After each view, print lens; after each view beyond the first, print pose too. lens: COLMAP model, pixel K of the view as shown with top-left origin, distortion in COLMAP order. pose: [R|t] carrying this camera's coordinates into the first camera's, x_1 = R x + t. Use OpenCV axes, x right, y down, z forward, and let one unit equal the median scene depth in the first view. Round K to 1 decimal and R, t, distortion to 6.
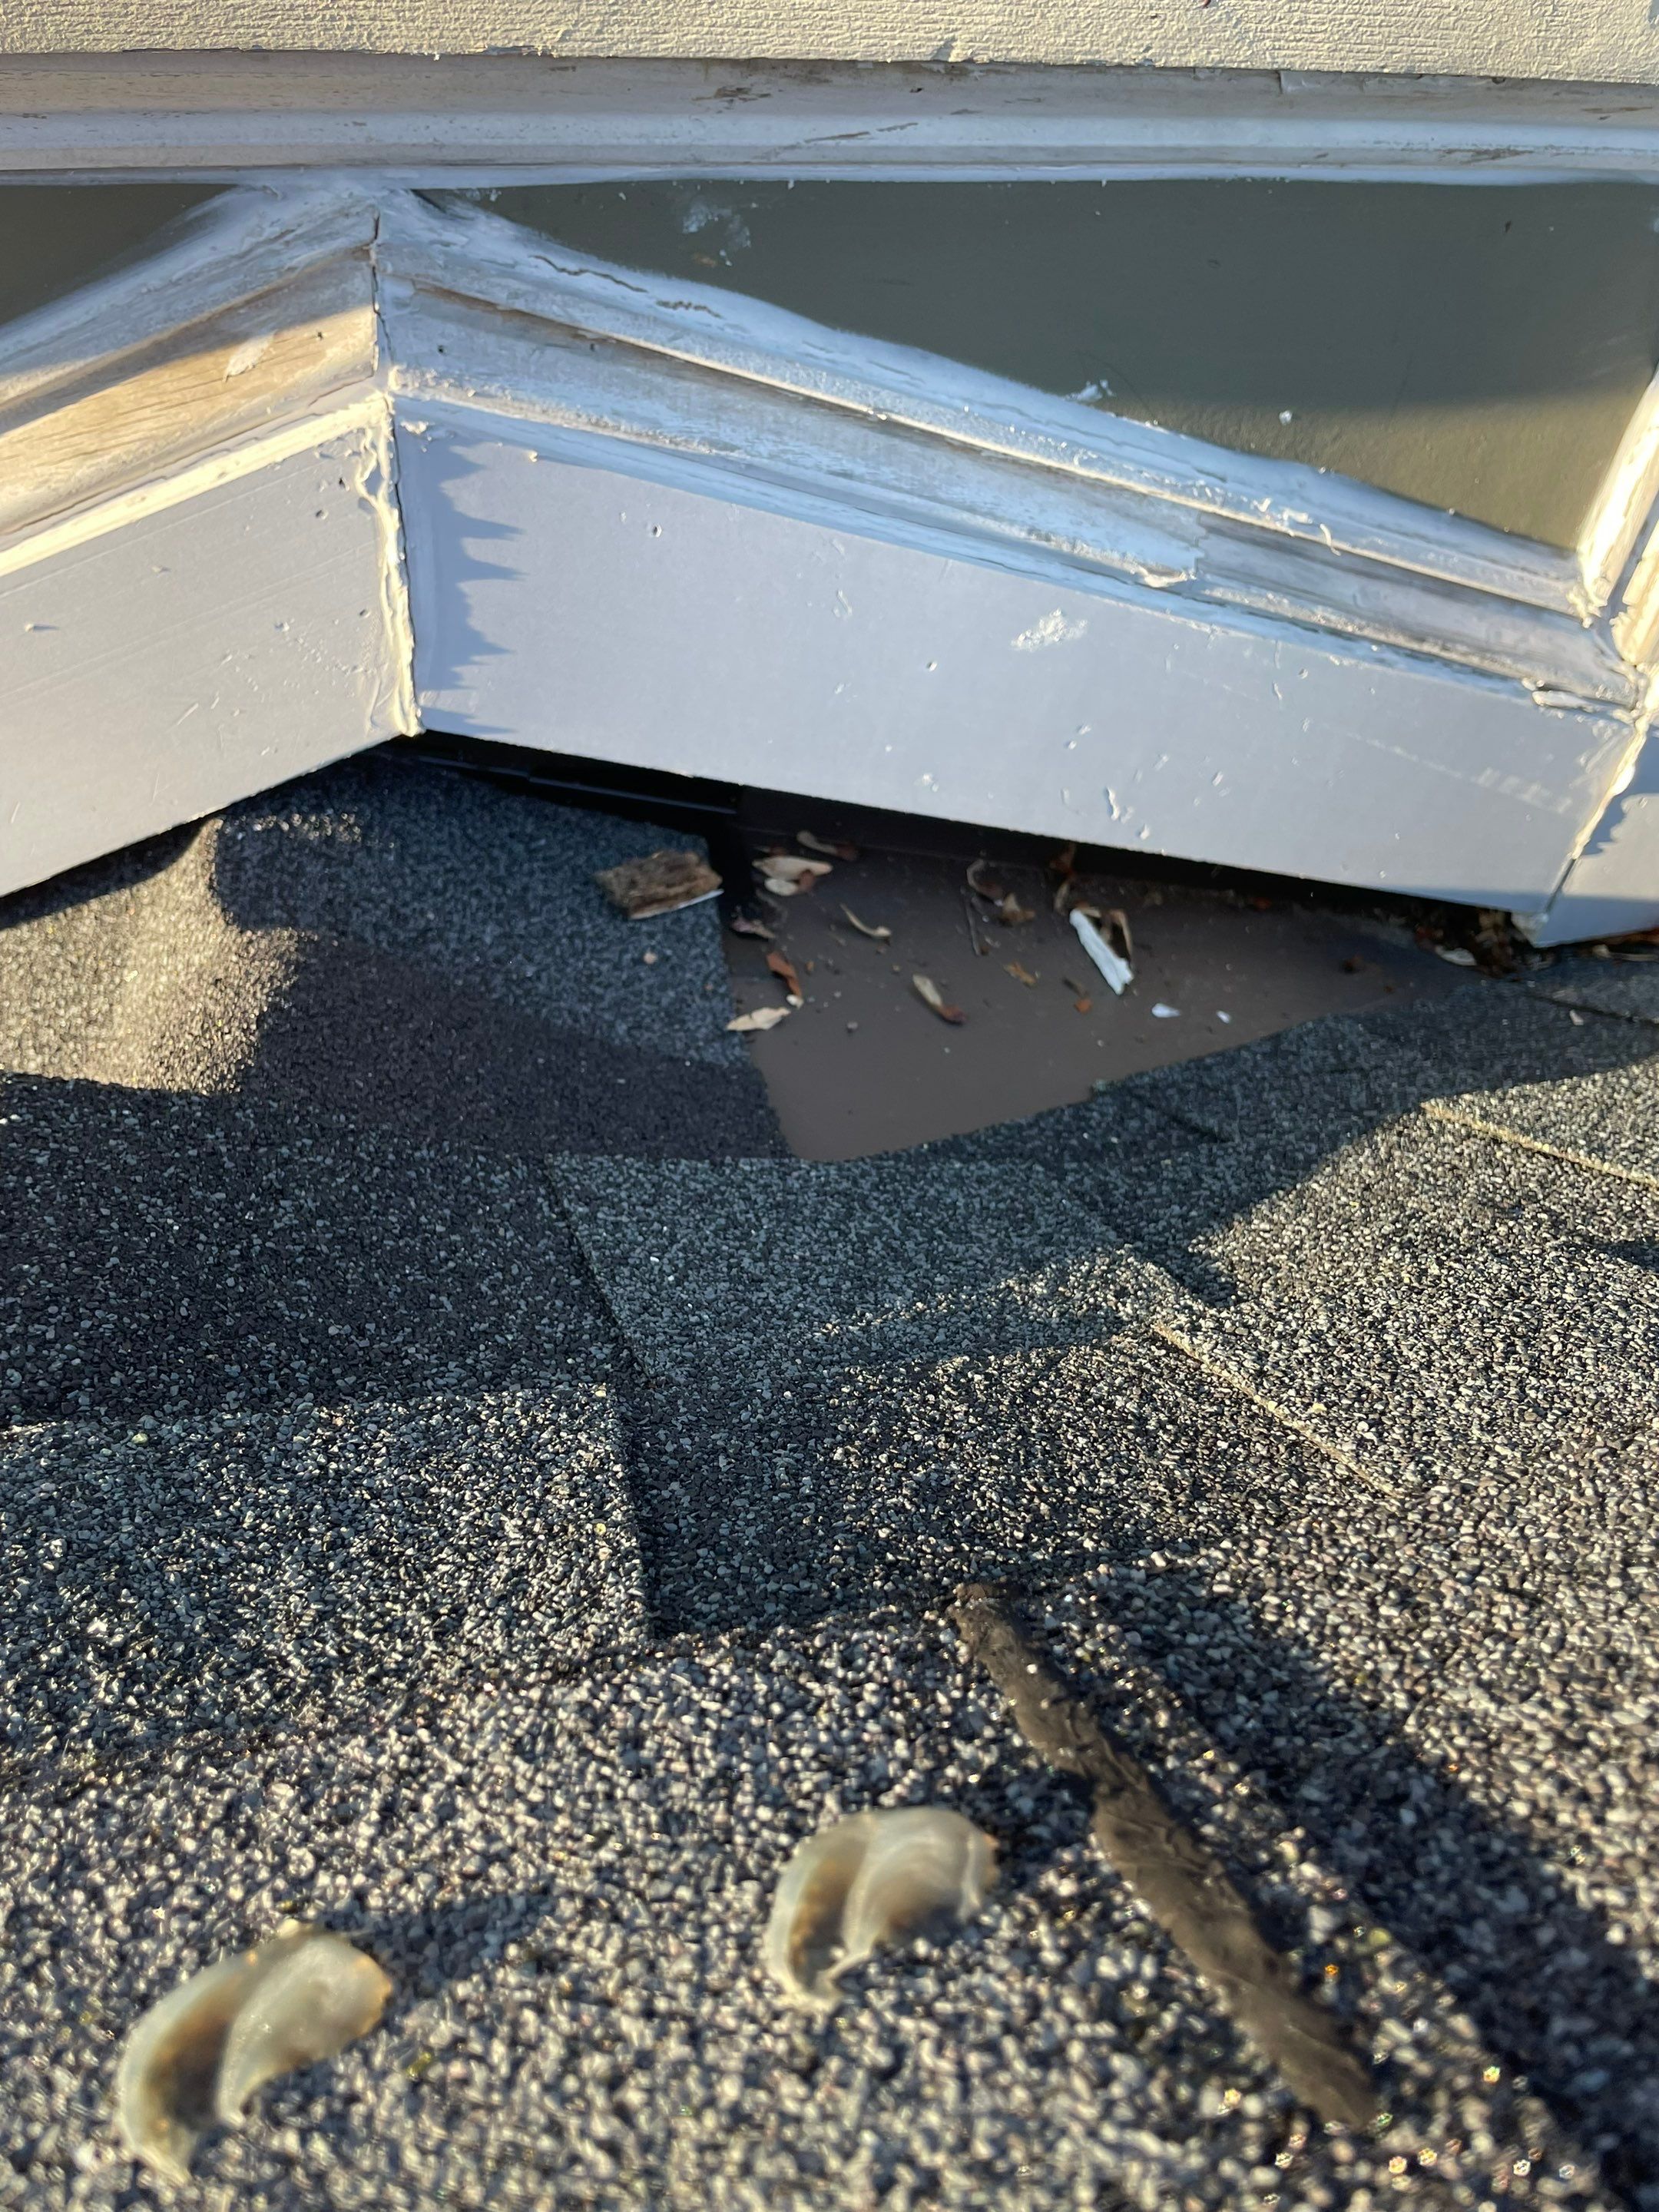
lens RADIAL K [[1688.3, 0, 816.0], [0, 1688.3, 1077.0], [0, 0, 1]] dist [0.070476, -0.093262]
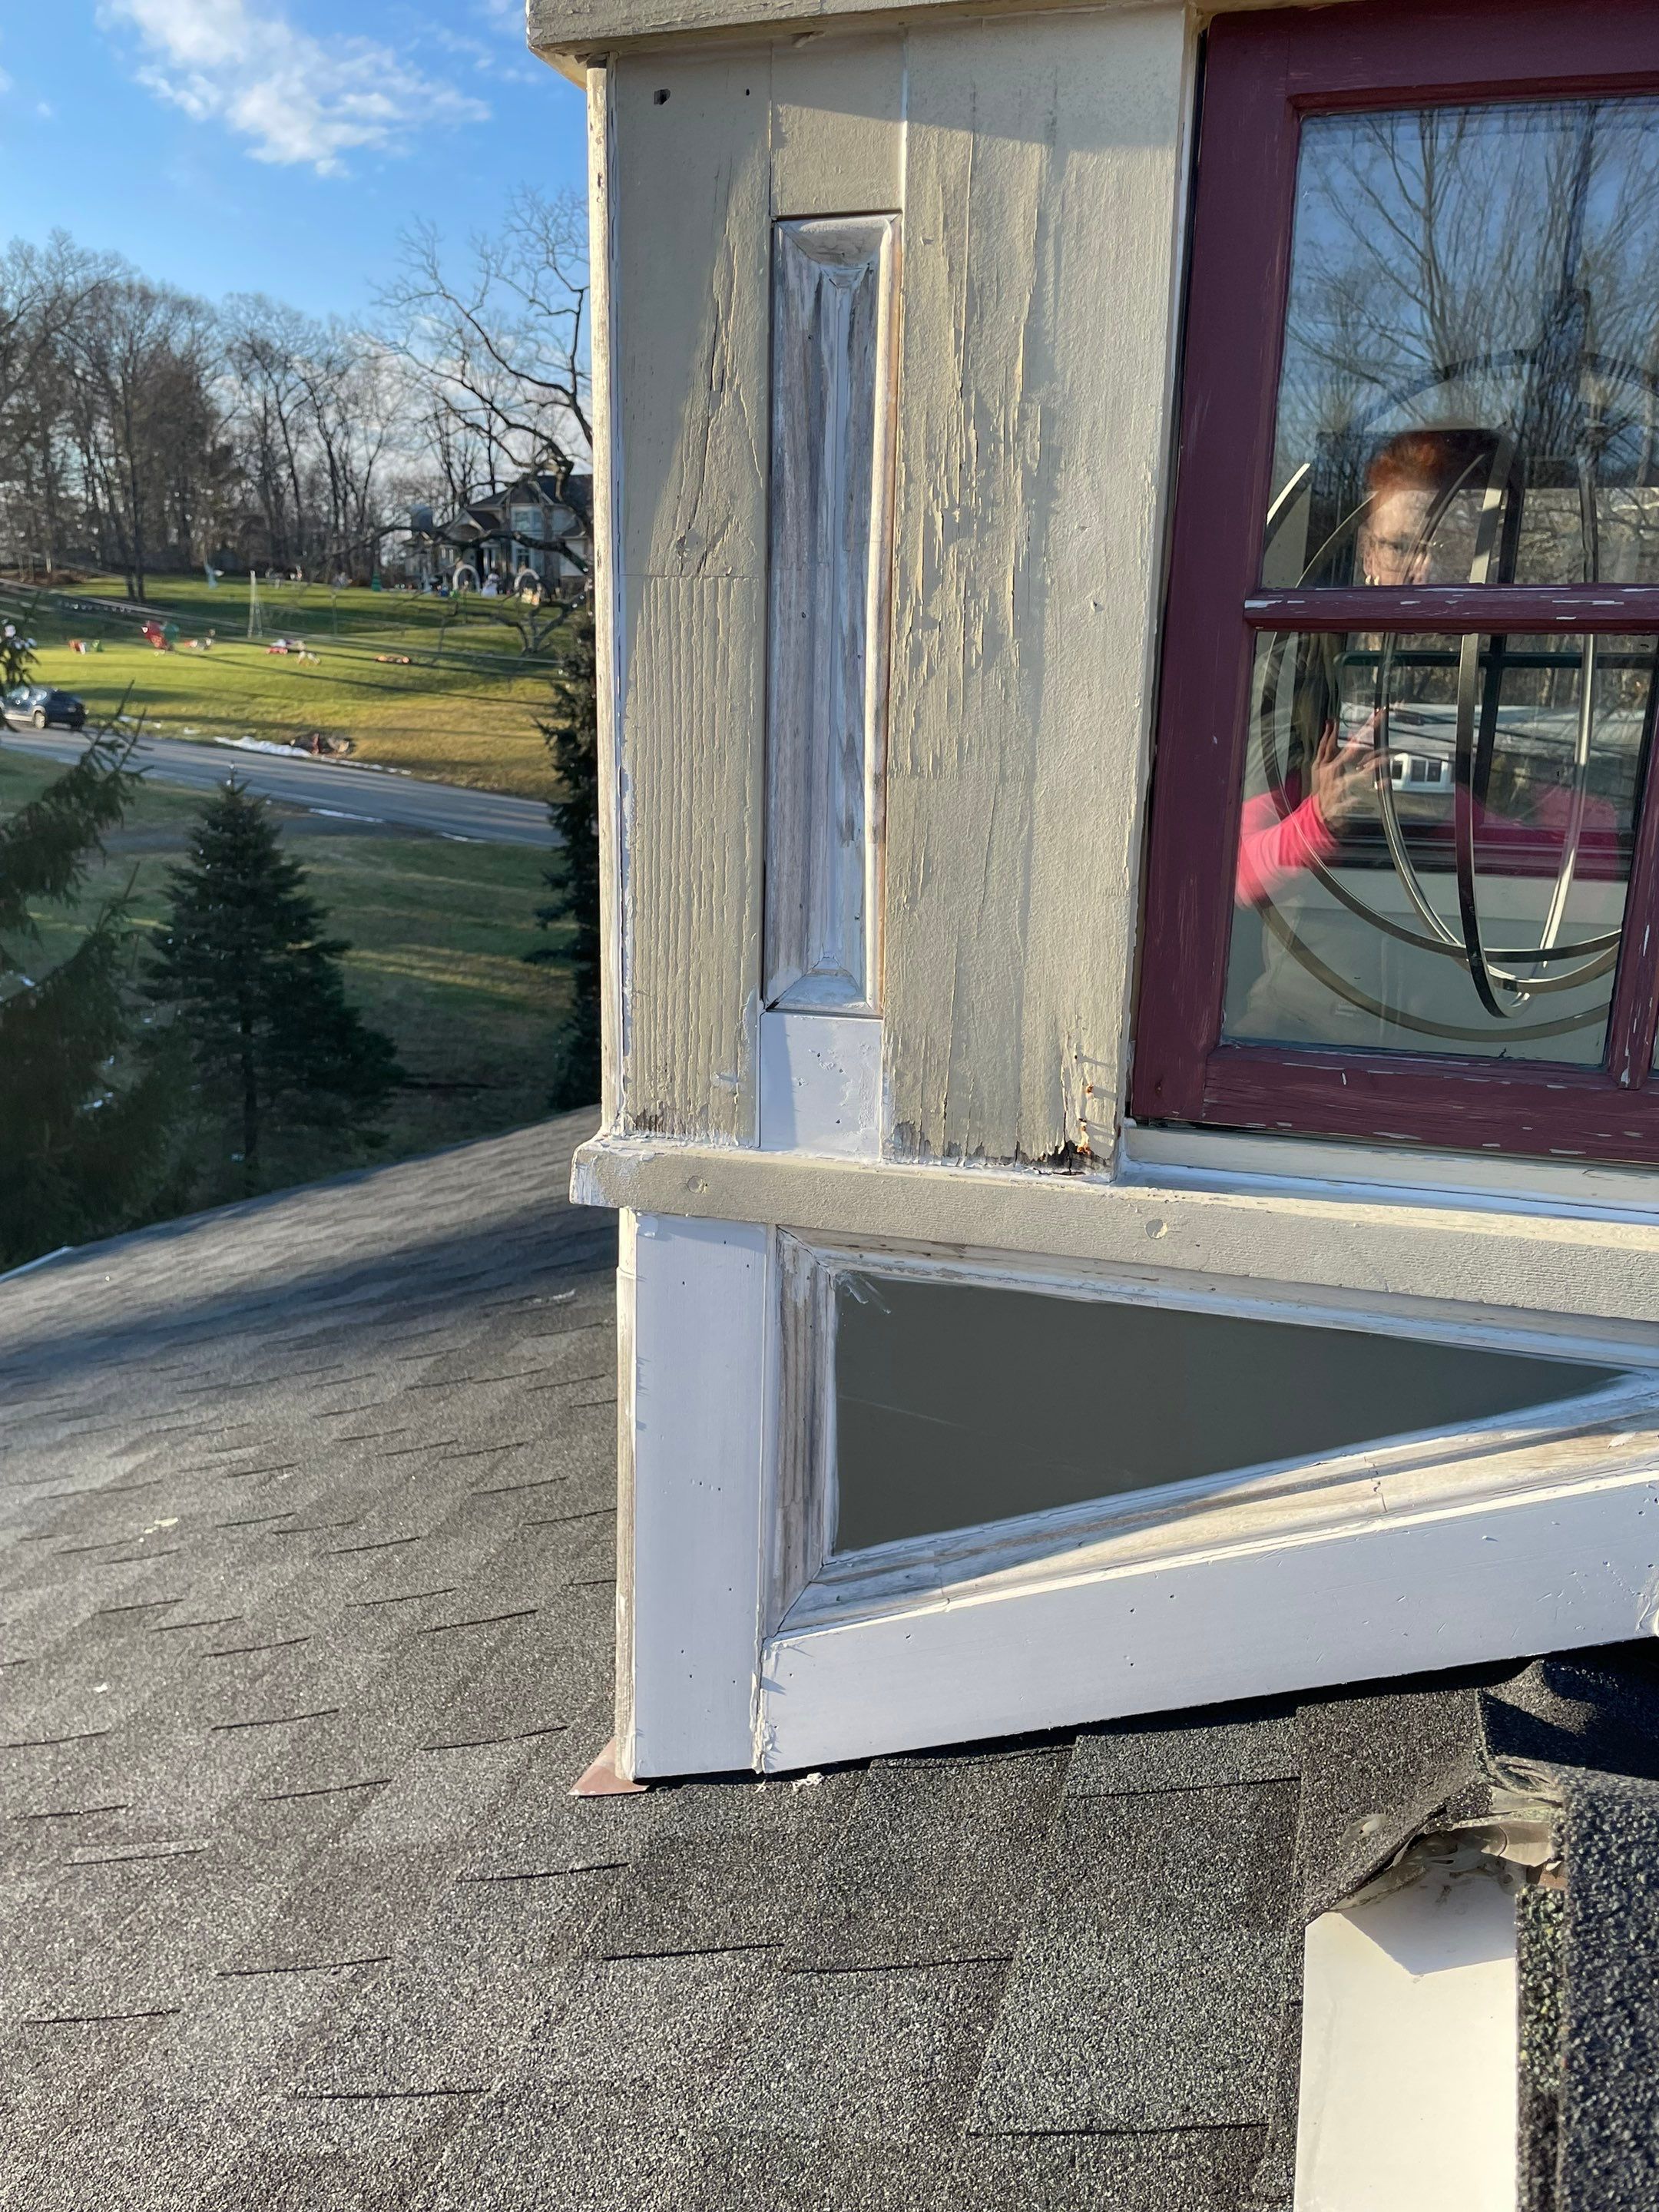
lens RADIAL K [[1688.3, 0, 816.0], [0, 1688.3, 1077.0], [0, 0, 1]] dist [0.070476, -0.093262]
pose [[0.831415, 0.029063, -0.554891, 0.016578], [-0.370963, 0.772517, -0.515367, 0.654284], [0.413685, 0.634328, 0.653064, -1.037562]]
